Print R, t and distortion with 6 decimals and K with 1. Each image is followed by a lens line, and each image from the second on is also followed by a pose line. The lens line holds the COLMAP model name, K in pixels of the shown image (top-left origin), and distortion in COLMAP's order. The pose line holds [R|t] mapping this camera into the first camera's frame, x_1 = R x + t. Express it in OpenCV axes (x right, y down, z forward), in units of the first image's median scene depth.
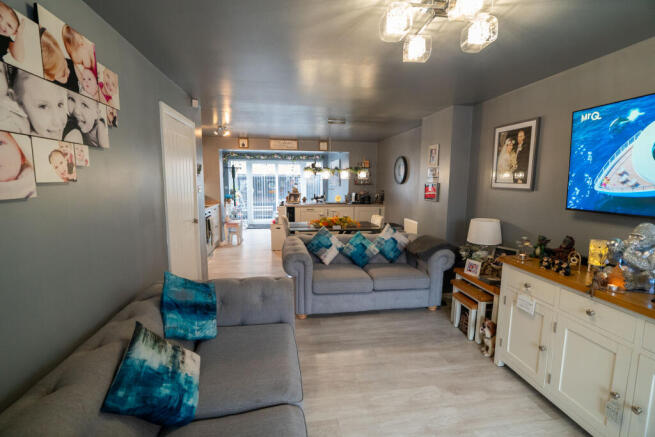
lens RADIAL K [[302.6, 0, 328.1], [0, 302.6, 216.4], [0, 0, 1]] dist [0.003848, 0.000872]
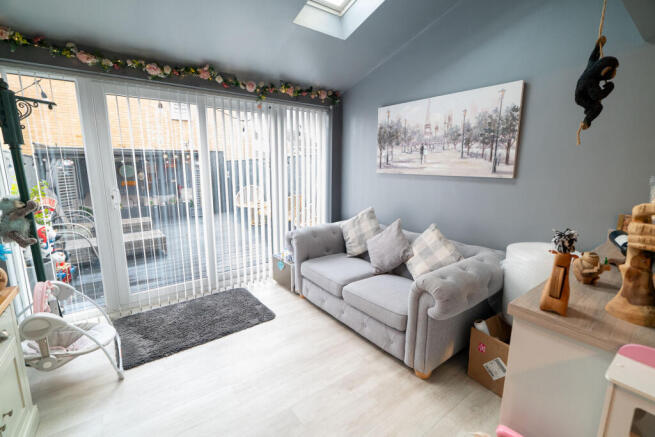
lens RADIAL K [[302.6, 0, 329.7], [0, 302.6, 222.1], [0, 0, 1]] dist [0.003848, 0.000872]
pose [[0.892535, -0.088821, 0.442145, -0.265088], [0.055050, 0.994539, 0.088664, -0.101351], [-0.447606, -0.054796, 0.892551, 0.875310]]
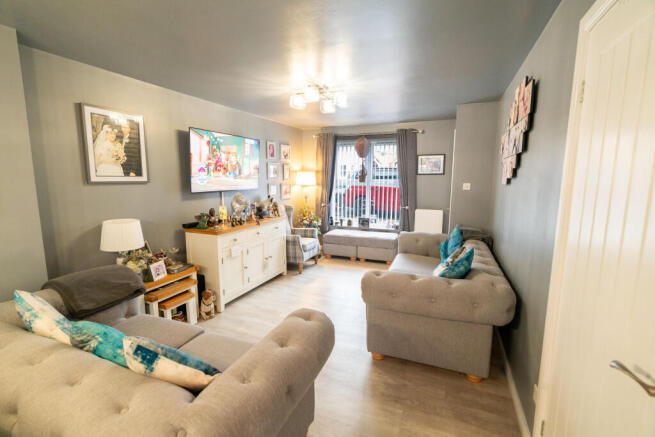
lens RADIAL K [[302.6, 0, 327.7], [0, 302.6, 217.2], [0, 0, 1]] dist [0.003848, 0.000872]
pose [[-0.848233, -0.084887, 0.522777, -0.431115], [0.056601, 0.966890, 0.248839, -0.189292], [-0.526591, 0.240663, -0.815343, 1.497498]]
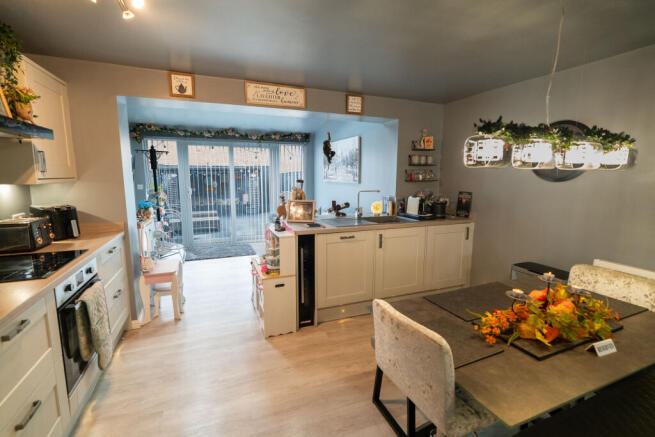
lens RADIAL K [[302.6, 0, 325.1], [0, 302.6, 217.3], [0, 0, 1]] dist [0.003848, 0.000872]
pose [[0.975114, -0.034288, 0.219037, -0.163894], [0.029383, 0.999240, 0.025612, -0.057200], [-0.219749, -0.018538, 0.975380, 0.483847]]
